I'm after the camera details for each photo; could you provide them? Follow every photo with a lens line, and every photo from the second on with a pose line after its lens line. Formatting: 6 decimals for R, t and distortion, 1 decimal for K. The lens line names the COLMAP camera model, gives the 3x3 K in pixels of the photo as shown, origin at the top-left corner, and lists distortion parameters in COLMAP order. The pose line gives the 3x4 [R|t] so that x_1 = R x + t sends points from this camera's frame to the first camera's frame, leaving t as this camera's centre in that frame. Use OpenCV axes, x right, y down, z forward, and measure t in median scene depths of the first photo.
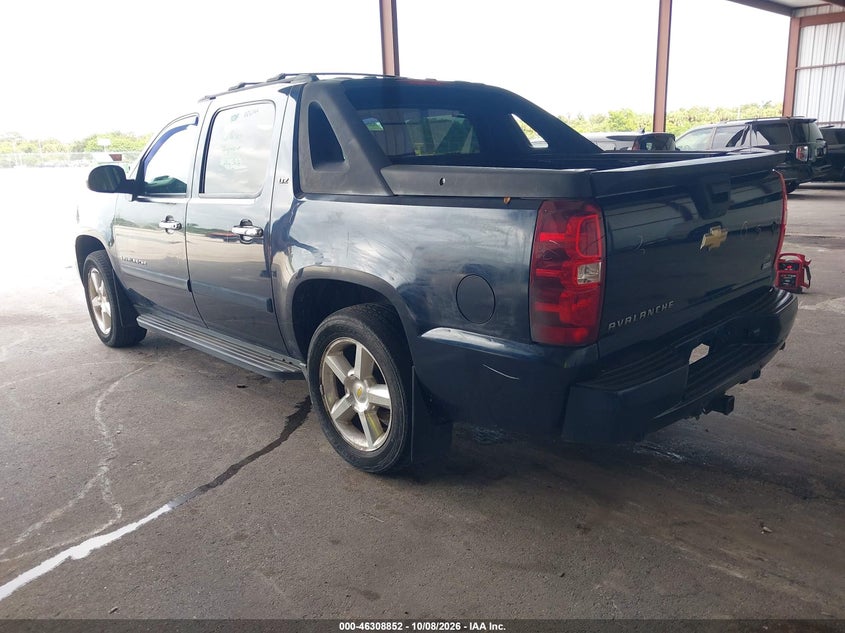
lens RADIAL K [[658.0, 0, 422.5], [0, 658.0, 316.5], [0, 0, 1]] dist [-0.007514, -0.004297]
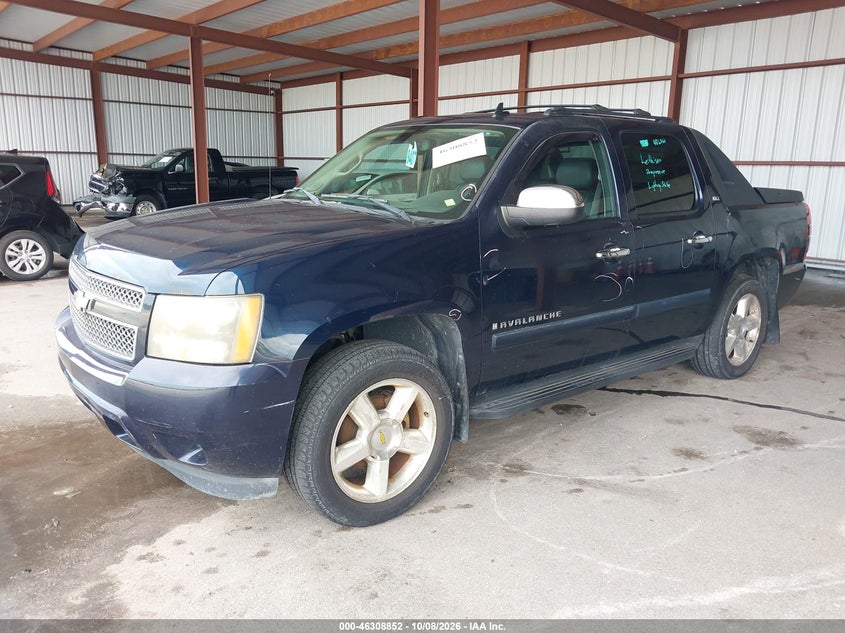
lens RADIAL K [[658.0, 0, 422.5], [0, 658.0, 316.5], [0, 0, 1]] dist [-0.007514, -0.004297]
pose [[0.061579, -0.172028, 0.983165, -1.337324], [0.214352, 0.964330, 0.155307, -0.259268], [-0.974813, 0.201180, 0.096258, 1.231049]]
